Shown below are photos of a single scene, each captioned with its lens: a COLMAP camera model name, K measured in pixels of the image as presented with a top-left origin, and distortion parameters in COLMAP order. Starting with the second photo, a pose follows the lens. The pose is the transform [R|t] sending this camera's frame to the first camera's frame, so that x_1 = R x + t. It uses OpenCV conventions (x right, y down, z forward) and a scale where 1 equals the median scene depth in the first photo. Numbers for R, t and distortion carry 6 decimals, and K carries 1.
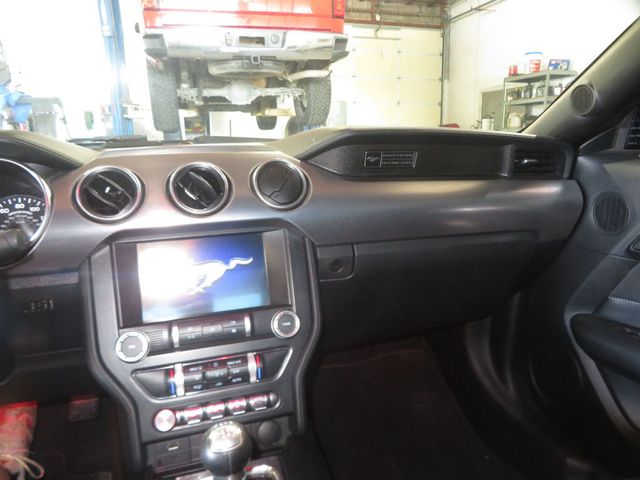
lens RADIAL K [[458.4, 0, 320.0], [0, 458.4, 240.0], [0, 0, 1]] dist [0.011652, -0.047637]
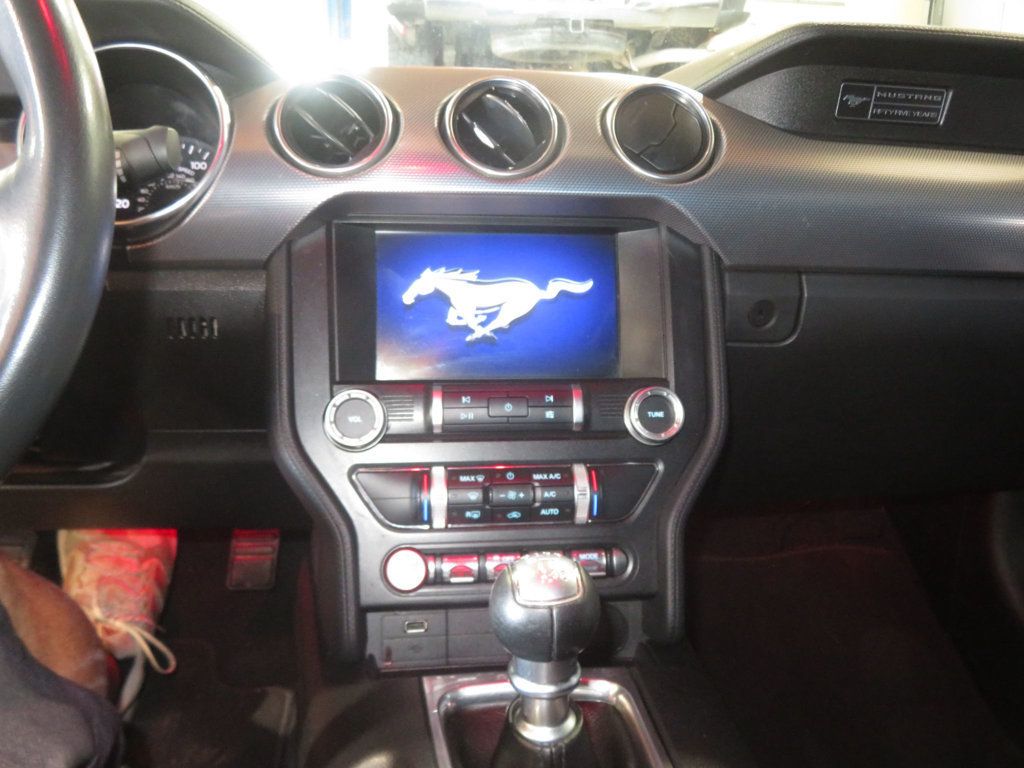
lens RADIAL K [[806.4, 0, 503.6], [0, 806.4, 386.9], [0, 0, 1]] dist [-0.029617, 0.000218]
pose [[0.980557, 0.075671, -0.181056, -0.080470], [-0.074240, 0.997132, 0.014681, 0.156242], [0.181648, -0.000954, 0.983363, 0.135714]]
